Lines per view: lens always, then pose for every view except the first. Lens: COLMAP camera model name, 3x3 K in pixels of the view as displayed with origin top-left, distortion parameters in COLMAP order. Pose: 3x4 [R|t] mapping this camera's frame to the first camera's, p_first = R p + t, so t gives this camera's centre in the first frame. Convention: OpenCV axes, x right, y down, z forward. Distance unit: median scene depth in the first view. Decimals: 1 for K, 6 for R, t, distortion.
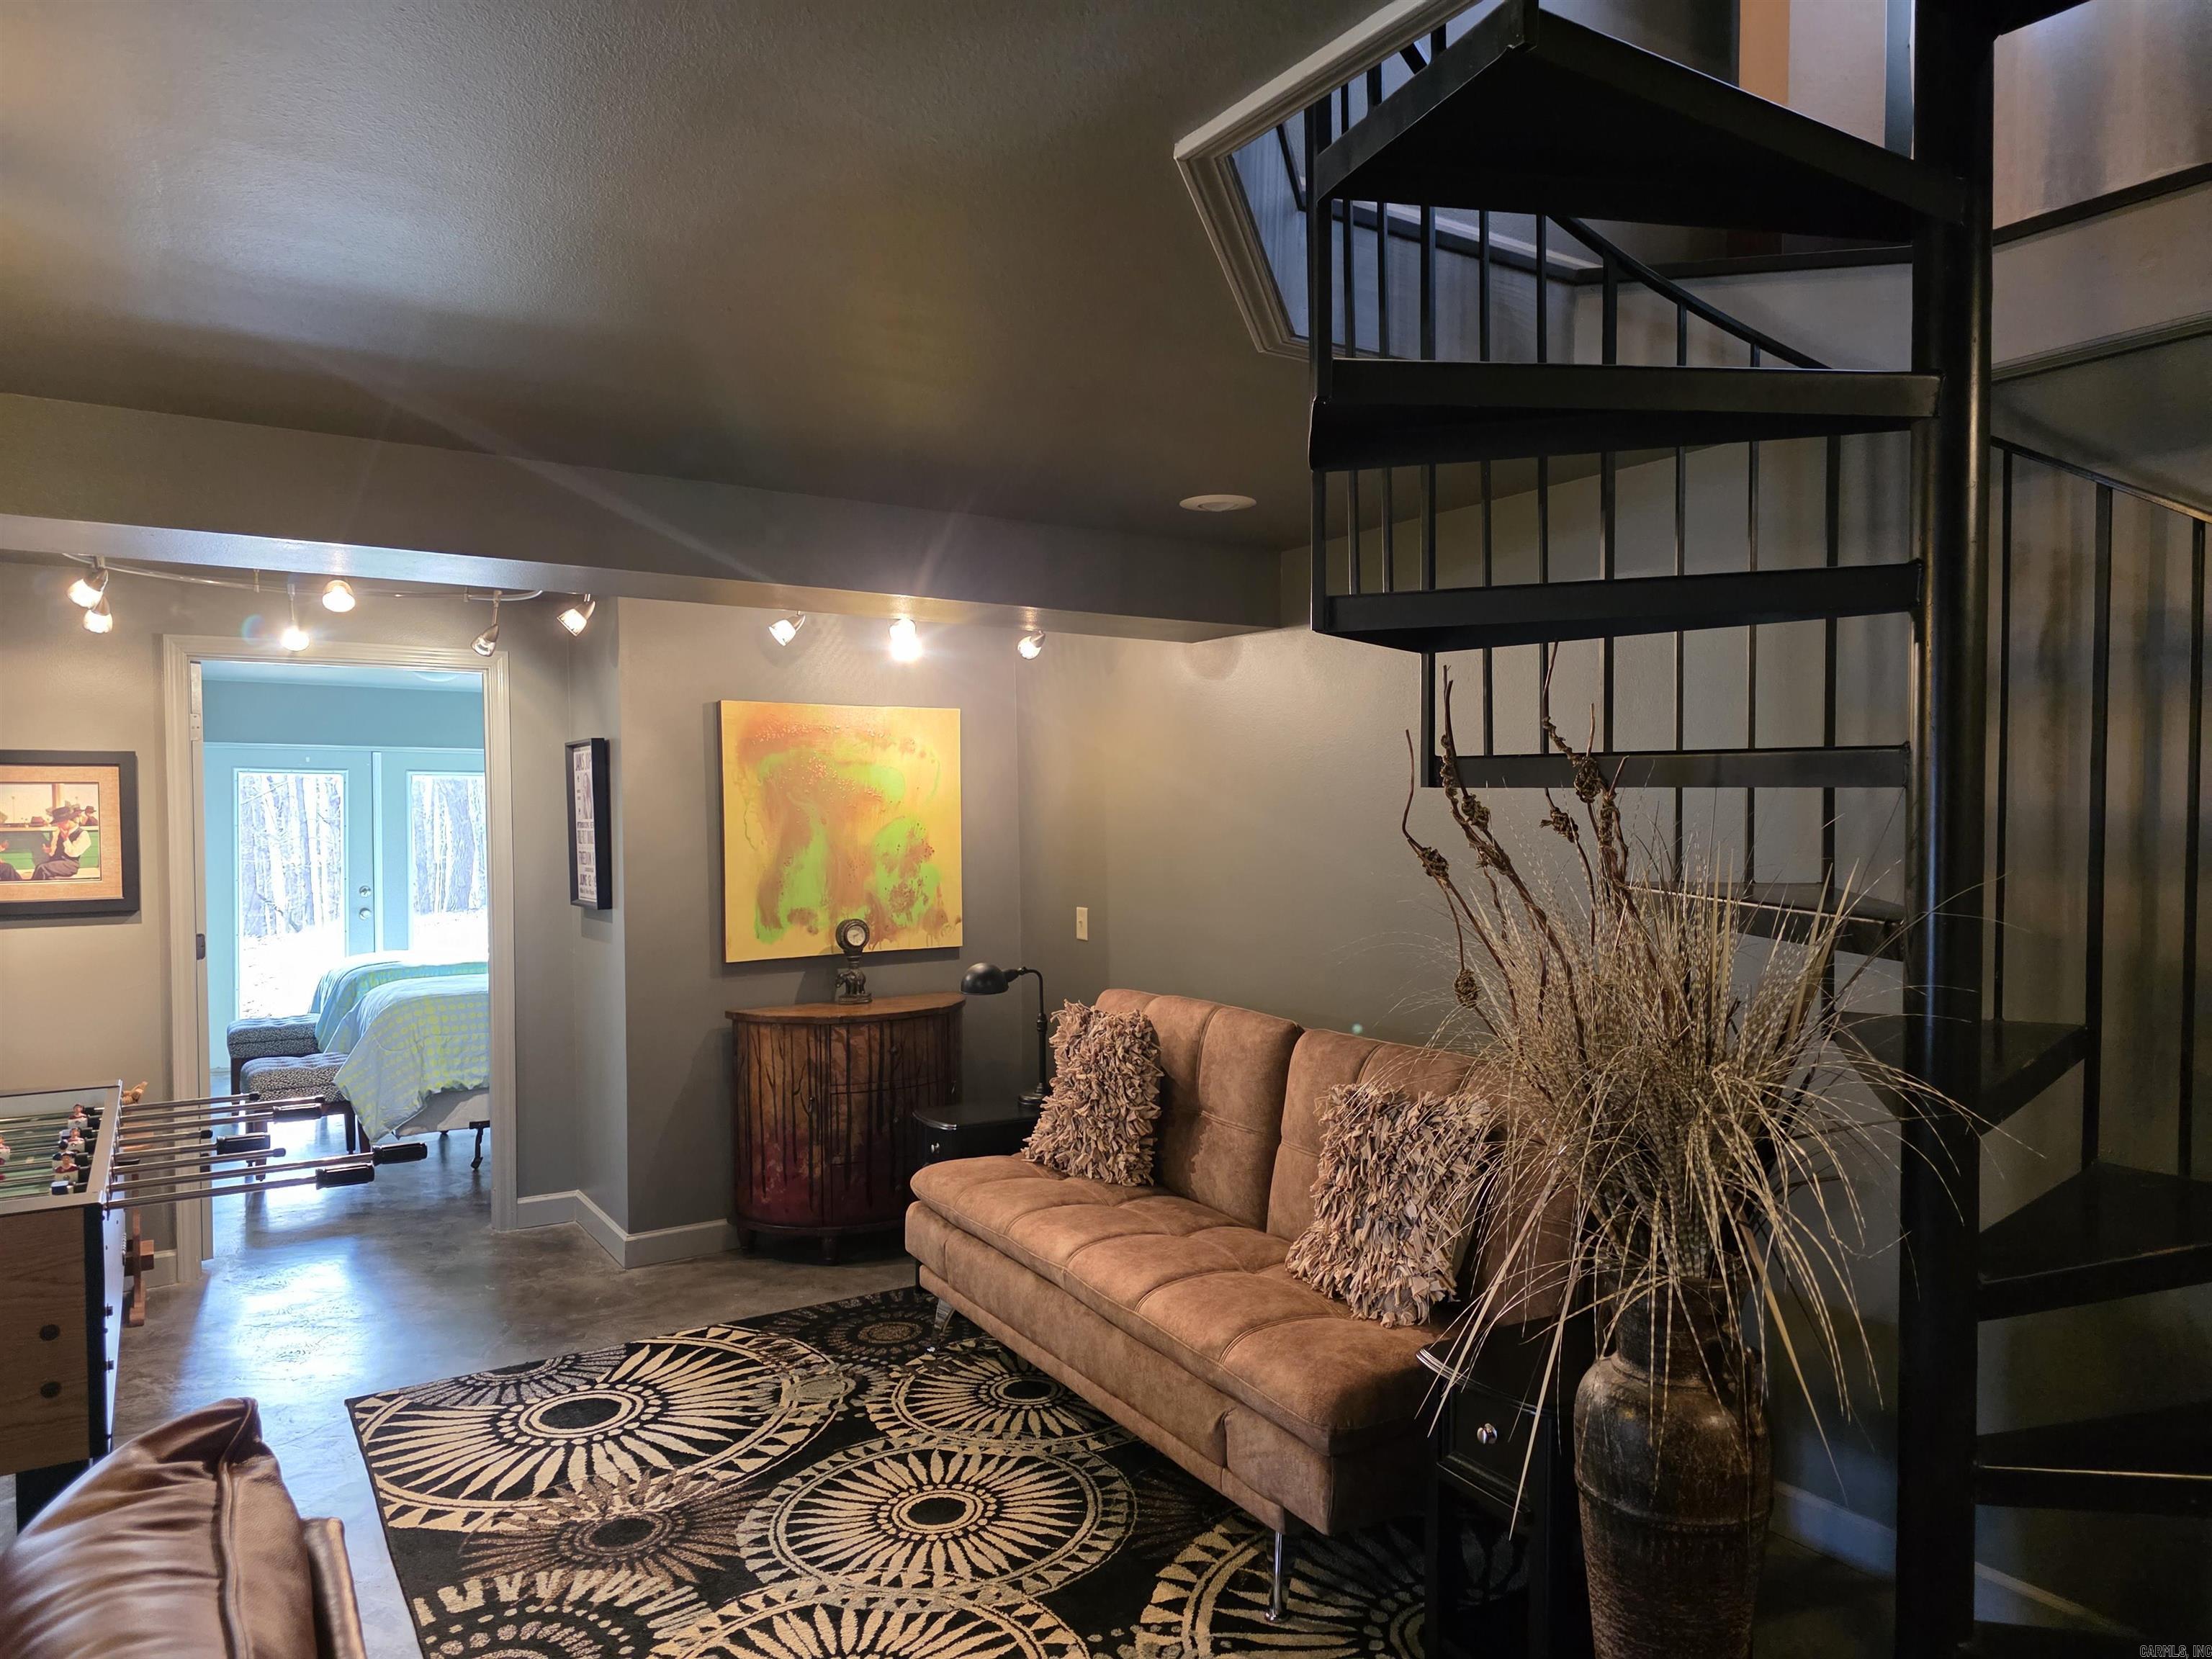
lens RADIAL K [[1490.2, 0, 1106.0], [0, 1490.2, 829.5], [0, 0, 1]] dist [0.149074, -0.137874]
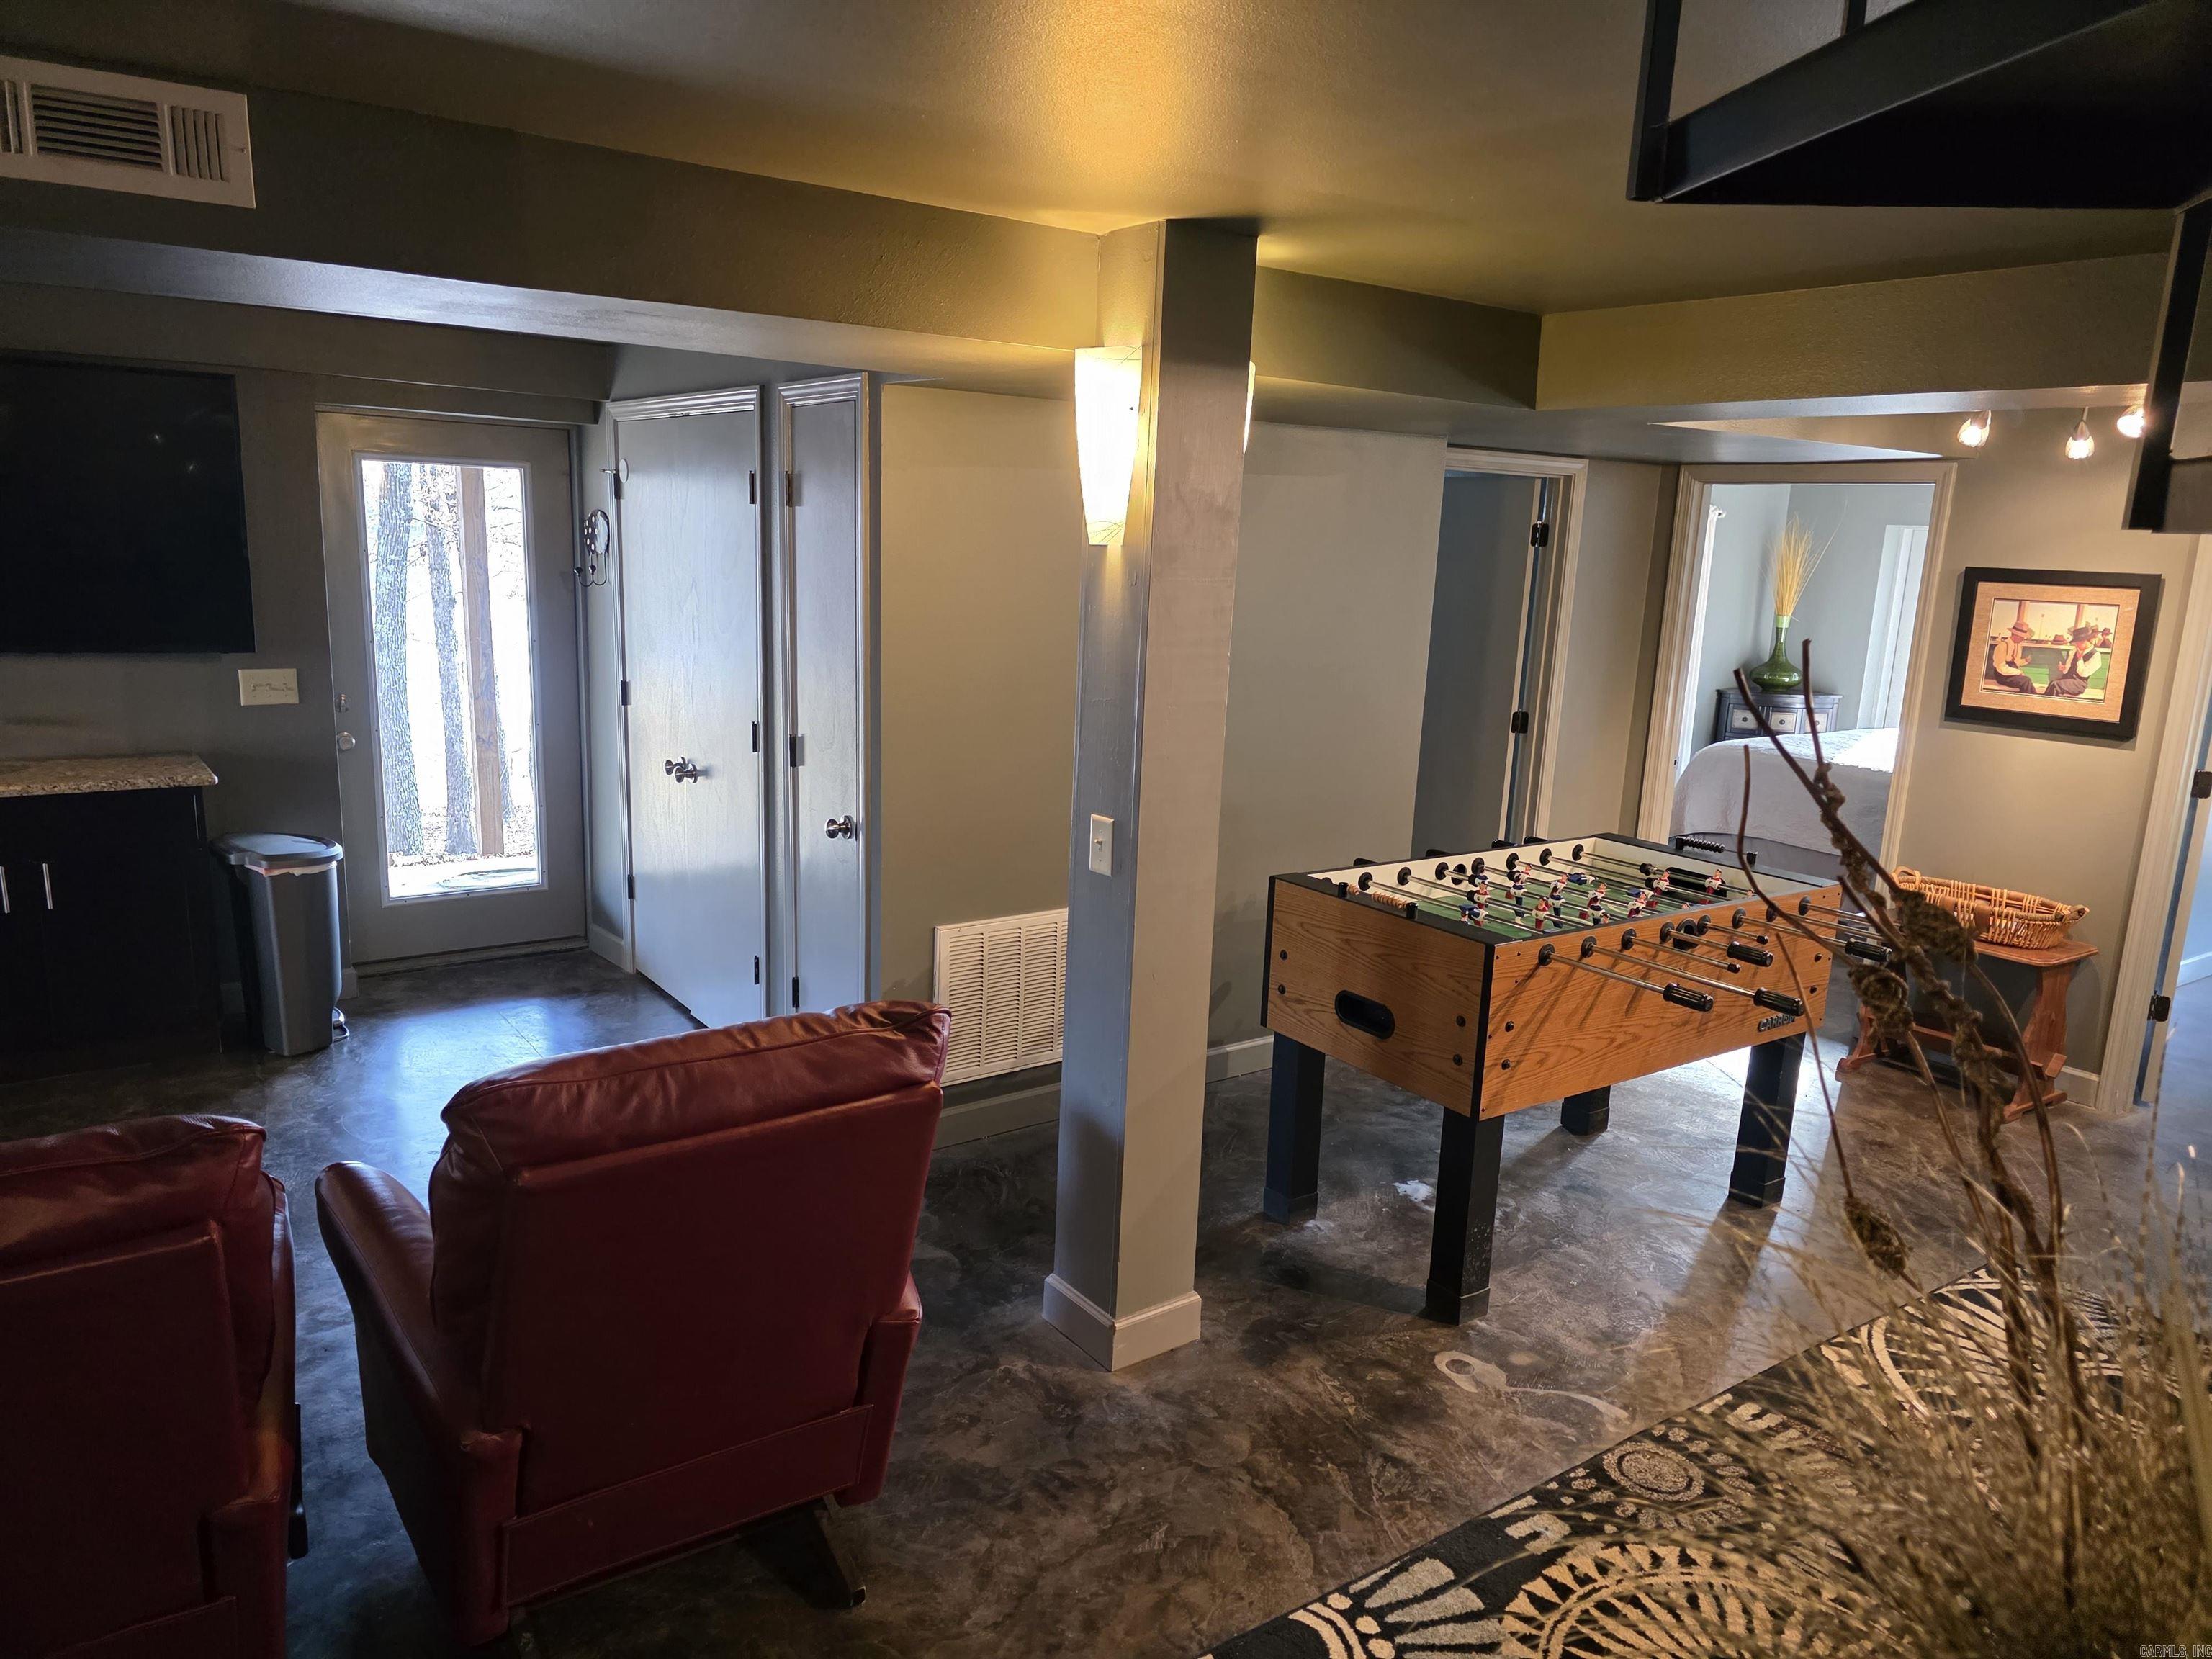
lens RADIAL K [[1480.4, 0, 1106.0], [0, 1480.4, 829.5], [0, 0, 1]] dist [0.075784, -0.000749]
pose [[0.034828, 0.213530, -0.976315, 0.316732], [-0.049007, 0.976098, 0.211734, -0.064944], [0.998191, 0.040472, 0.044460, 0.304099]]
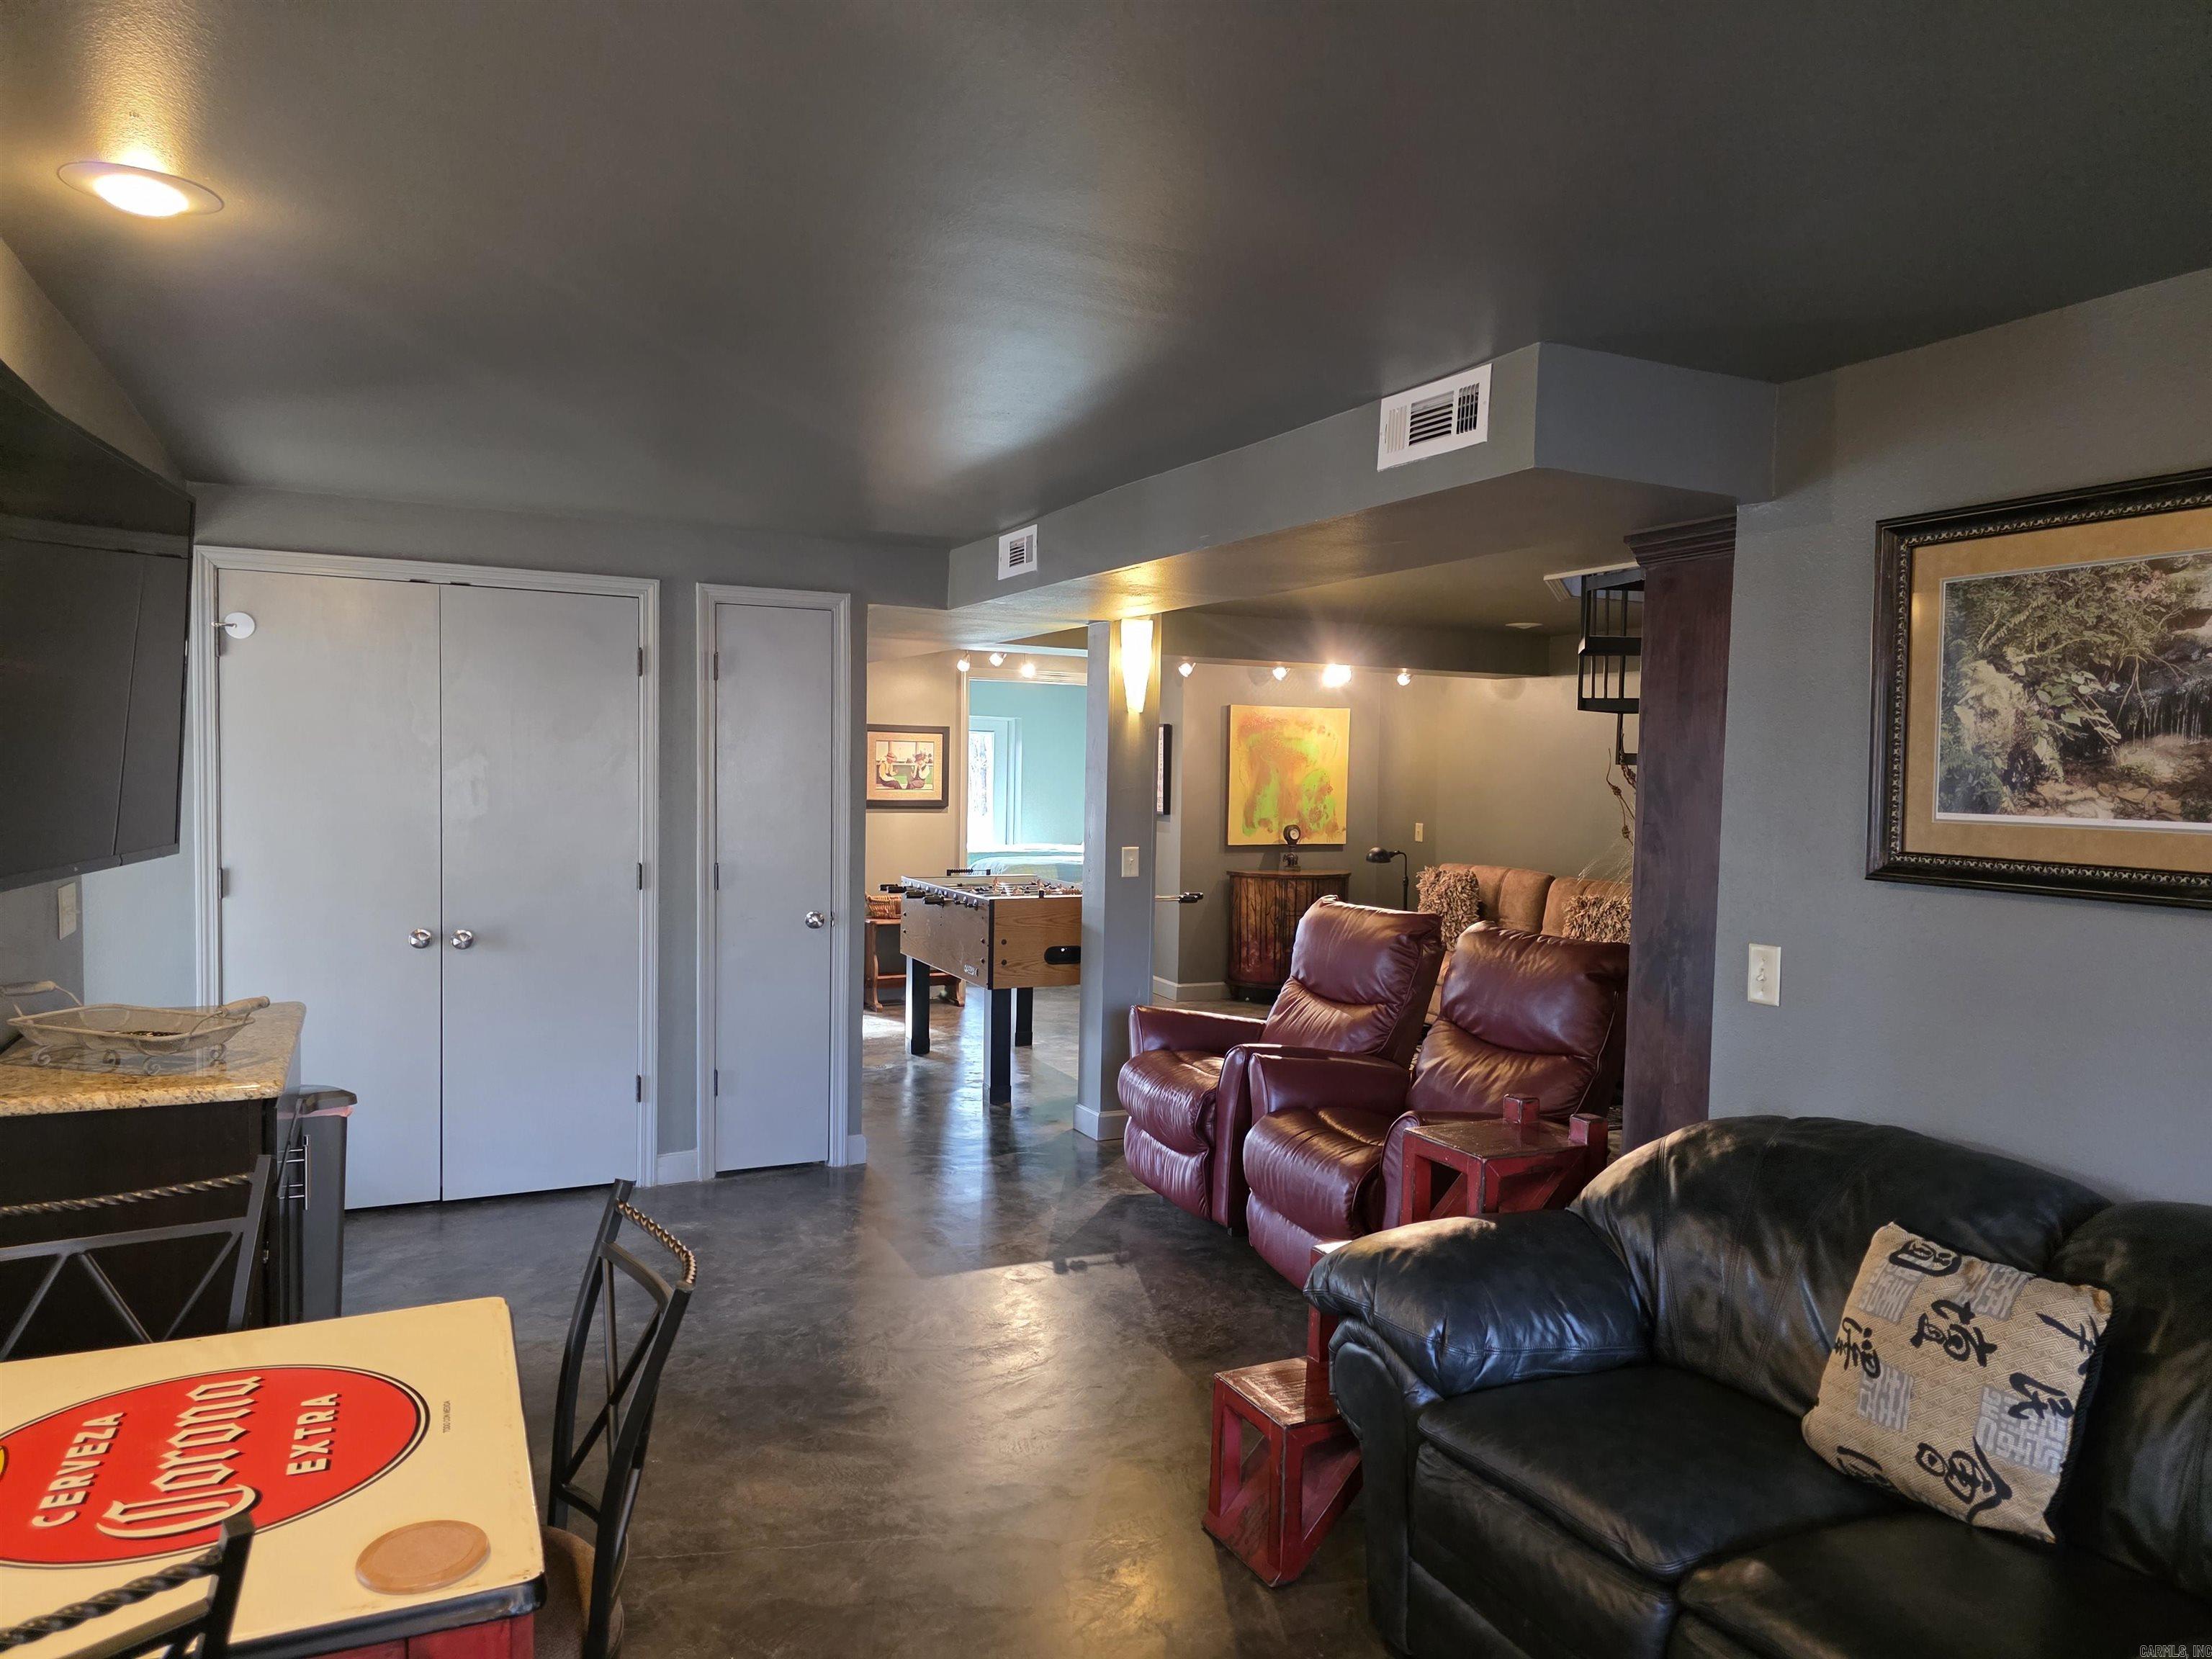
lens RADIAL K [[1490.2, 0, 1106.0], [0, 1490.2, 829.5], [0, 0, 1]] dist [0.149074, -0.137874]
pose [[0.990563, 0.032931, -0.133045, -0.162205], [-0.028661, 0.999015, 0.033885, 0.010915], [0.134029, -0.029752, 0.990531, -0.892264]]
